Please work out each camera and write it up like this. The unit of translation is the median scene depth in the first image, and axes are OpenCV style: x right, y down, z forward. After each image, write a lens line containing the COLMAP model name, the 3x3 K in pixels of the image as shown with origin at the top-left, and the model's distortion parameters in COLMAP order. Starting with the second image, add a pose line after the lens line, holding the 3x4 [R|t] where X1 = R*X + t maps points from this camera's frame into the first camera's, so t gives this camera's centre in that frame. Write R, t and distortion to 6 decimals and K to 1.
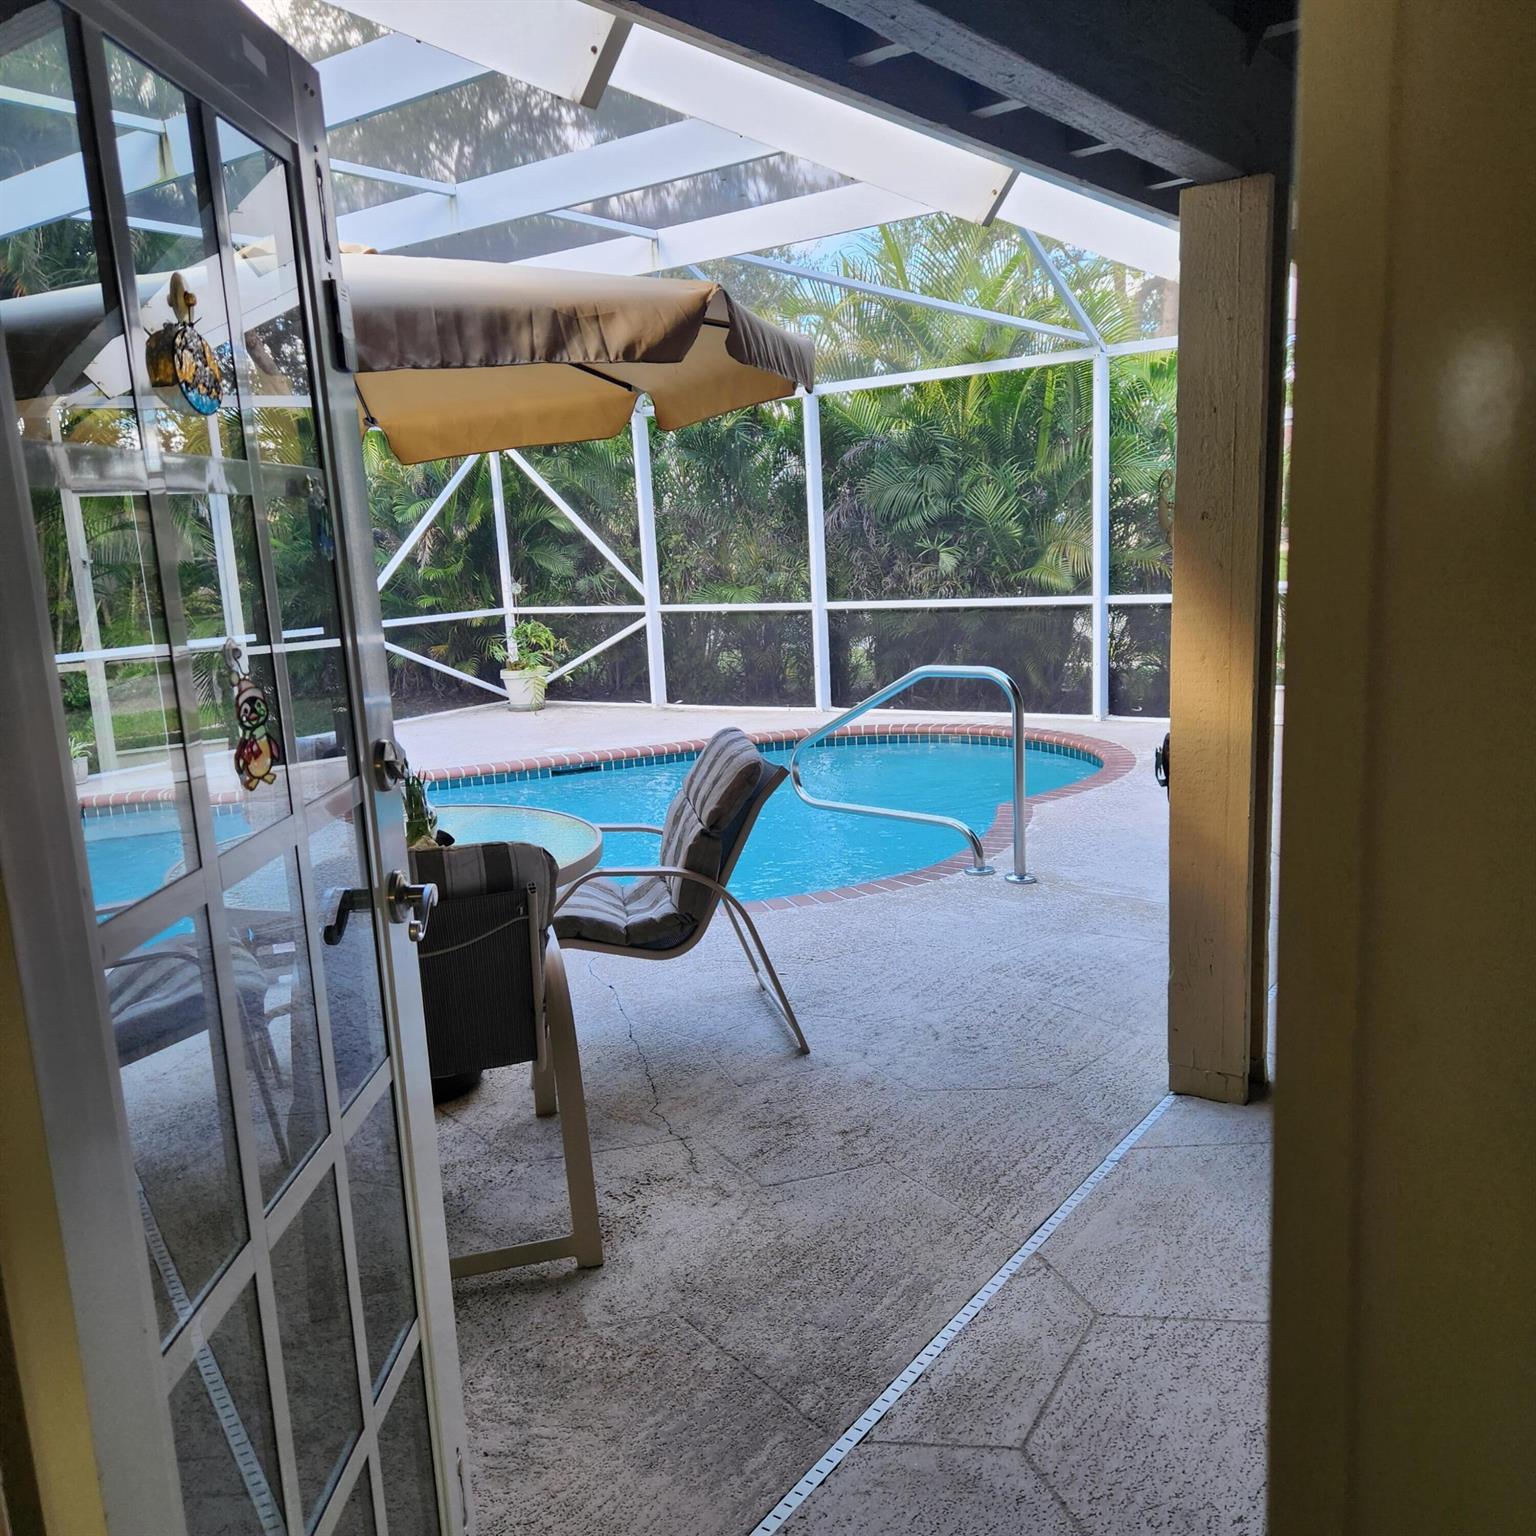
lens RADIAL K [[1389.7, 0, 755.1], [0, 1389.7, 769.2], [0, 0, 1]] dist [0.044979, -0.013009]
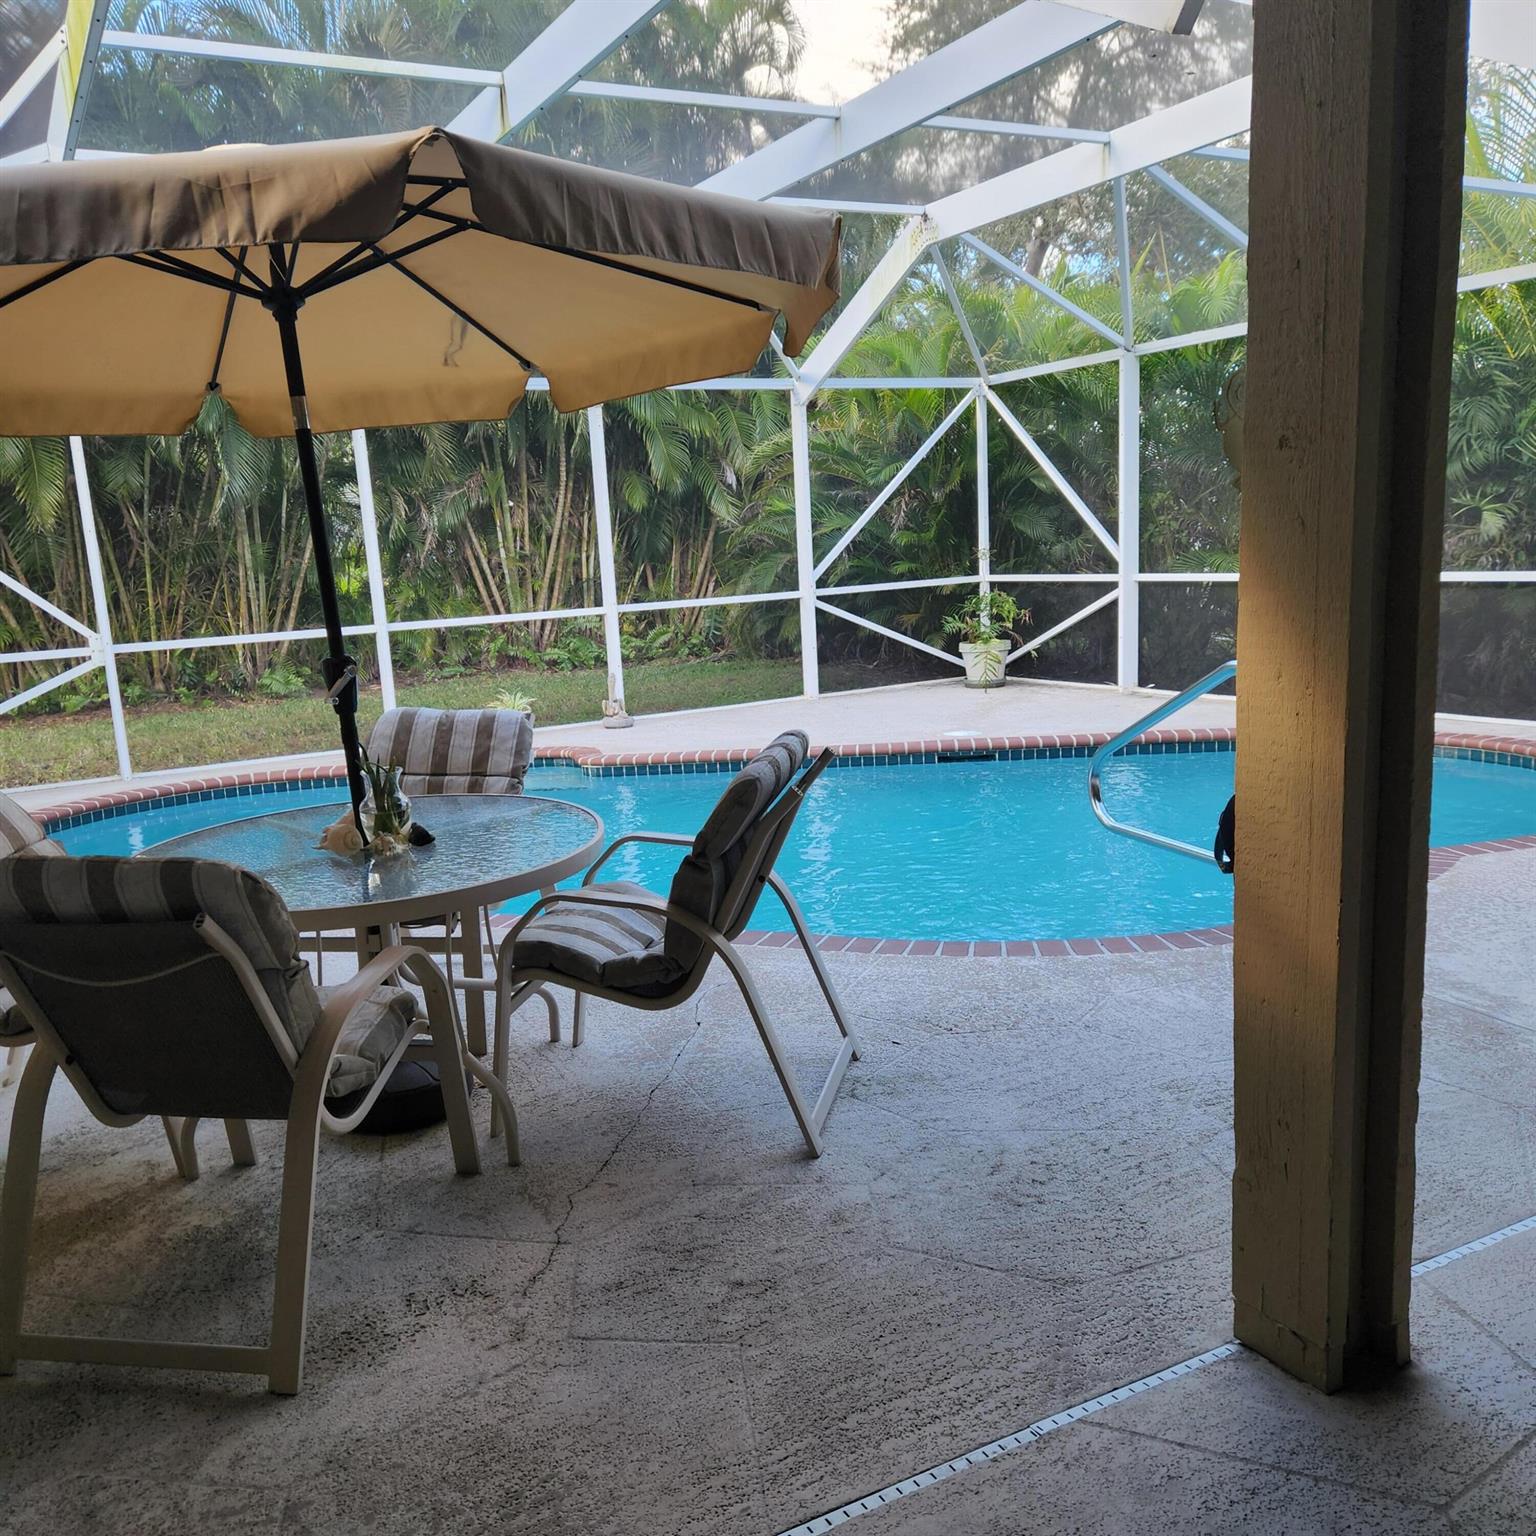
lens RADIAL K [[1389.7, 0, 770.4], [0, 1389.7, 780.1], [0, 0, 1]] dist [0.044979, -0.013009]
pose [[0.890894, 0.083706, -0.446432, 0.151733], [-0.069763, 0.996427, 0.047612, -0.017631], [0.448823, -0.011273, 0.893550, 0.132632]]
